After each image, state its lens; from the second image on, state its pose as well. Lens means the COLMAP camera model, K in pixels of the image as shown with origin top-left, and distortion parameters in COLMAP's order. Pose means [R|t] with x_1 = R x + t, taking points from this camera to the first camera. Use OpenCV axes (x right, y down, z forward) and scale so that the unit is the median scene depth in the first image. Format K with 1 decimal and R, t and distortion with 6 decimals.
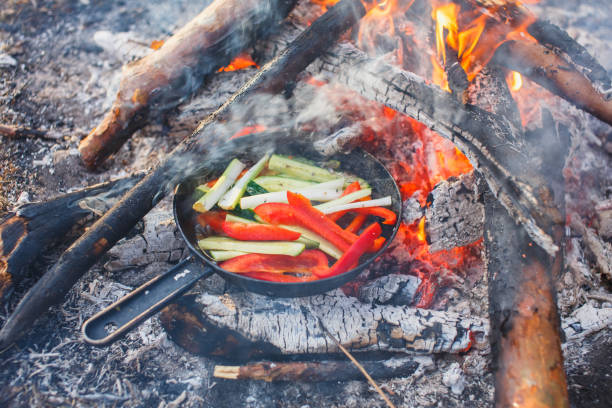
lens RADIAL K [[637.1, 0, 306.6], [0, 637.1, 211.9], [0, 0, 1]] dist [-0.093902, 0.011687]
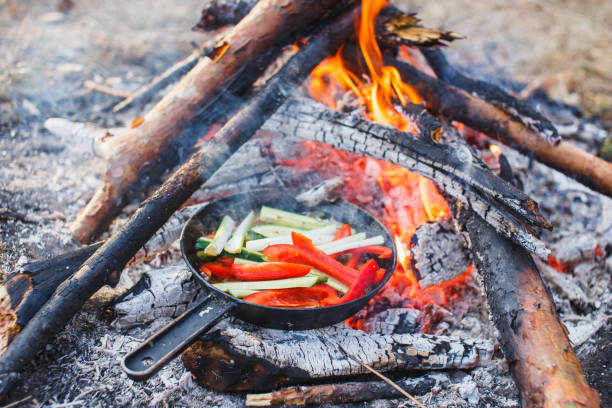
lens RADIAL K [[637.1, 0, 306.6], [0, 637.1, 211.9], [0, 0, 1]] dist [-0.093902, 0.011687]
pose [[0.987402, -0.063154, 0.145084, -0.164628], [0.091800, 0.975454, -0.200157, 0.156044], [-0.128882, 0.210954, 0.968962, -0.045950]]
